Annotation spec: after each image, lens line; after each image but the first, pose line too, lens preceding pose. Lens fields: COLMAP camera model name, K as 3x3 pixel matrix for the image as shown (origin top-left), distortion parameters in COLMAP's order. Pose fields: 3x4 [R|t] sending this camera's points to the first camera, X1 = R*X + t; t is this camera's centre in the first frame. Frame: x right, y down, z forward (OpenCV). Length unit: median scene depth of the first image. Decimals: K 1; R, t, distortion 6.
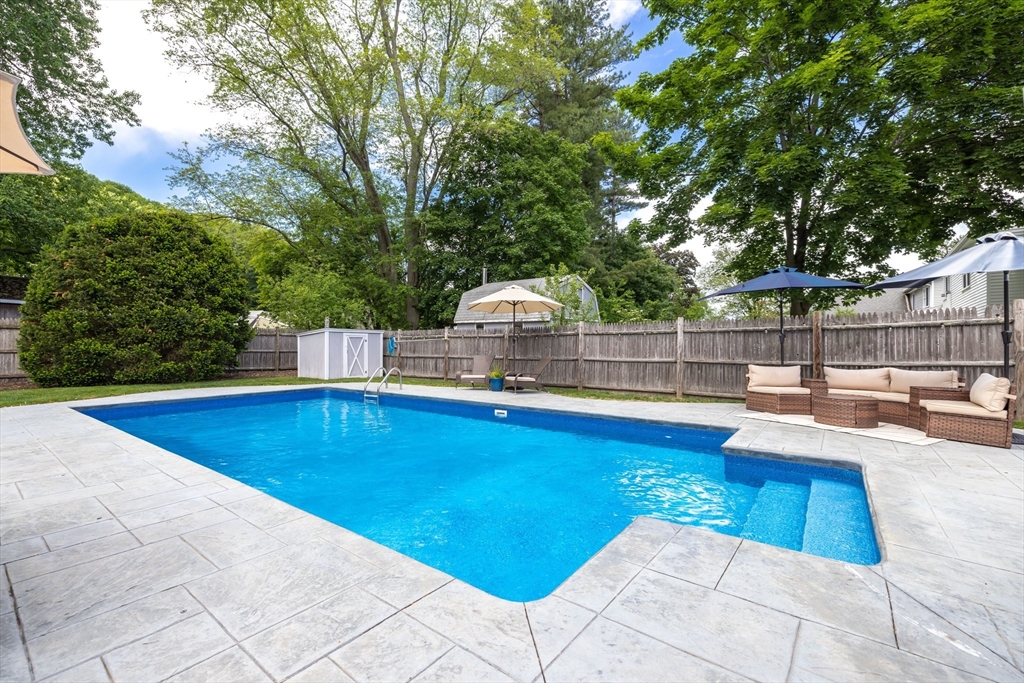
lens RADIAL K [[434.6, 0, 511.0], [0, 434.6, 342.4], [0, 0, 1]] dist [0.005921, -0.000645]
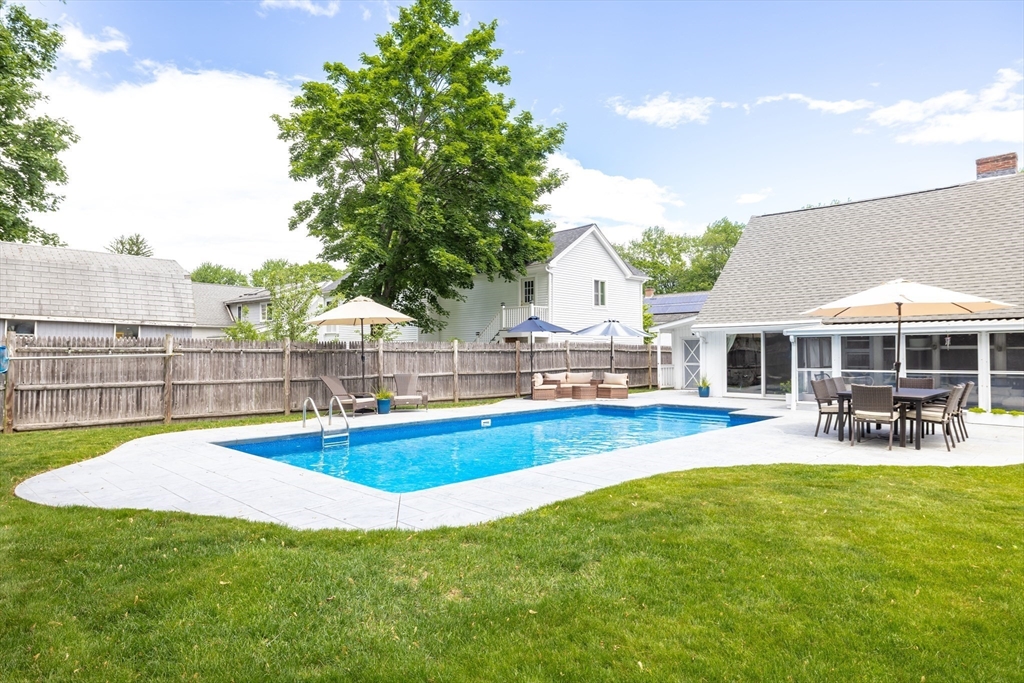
lens RADIAL K [[625.9, 0, 506.3], [0, 625.9, 342.4], [0, 0, 1]] dist [0.001069, -0.003125]
pose [[0.124193, 0.018650, 0.992083, -1.244702], [-0.007854, 0.999810, -0.017812, -0.016185], [-0.992227, -0.005580, 0.124316, 0.544775]]
